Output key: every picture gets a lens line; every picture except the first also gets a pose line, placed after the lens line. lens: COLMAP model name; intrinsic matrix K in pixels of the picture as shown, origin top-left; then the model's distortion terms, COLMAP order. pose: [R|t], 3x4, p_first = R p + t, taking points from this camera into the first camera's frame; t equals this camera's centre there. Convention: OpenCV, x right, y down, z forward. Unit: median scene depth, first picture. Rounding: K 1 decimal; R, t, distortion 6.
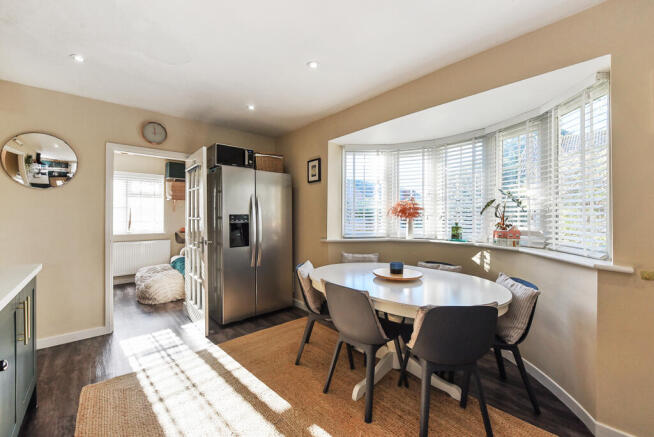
lens RADIAL K [[269.5, 0, 327.1], [0, 269.5, 217.8], [0, 0, 1]] dist [-0.013290, -0.000386]
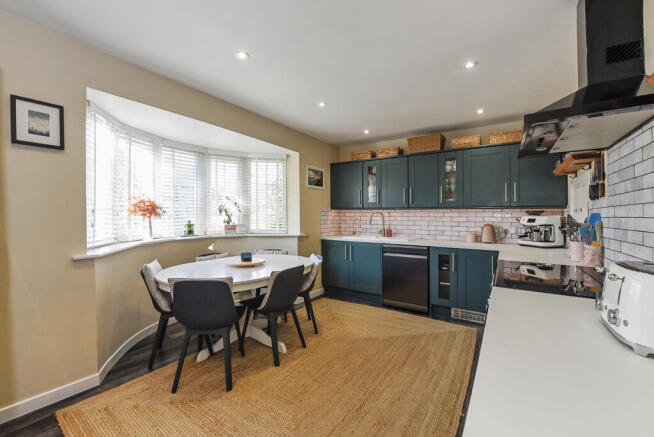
lens RADIAL K [[269.5, 0, 327.2], [0, 269.5, 216.3], [0, 0, 1]] dist [-0.013290, -0.000386]
pose [[-0.262686, -0.005669, 0.964865, -0.788990], [-0.001801, 0.999984, 0.005386, -0.007746], [-0.964880, -0.000323, -0.262691, 0.730844]]
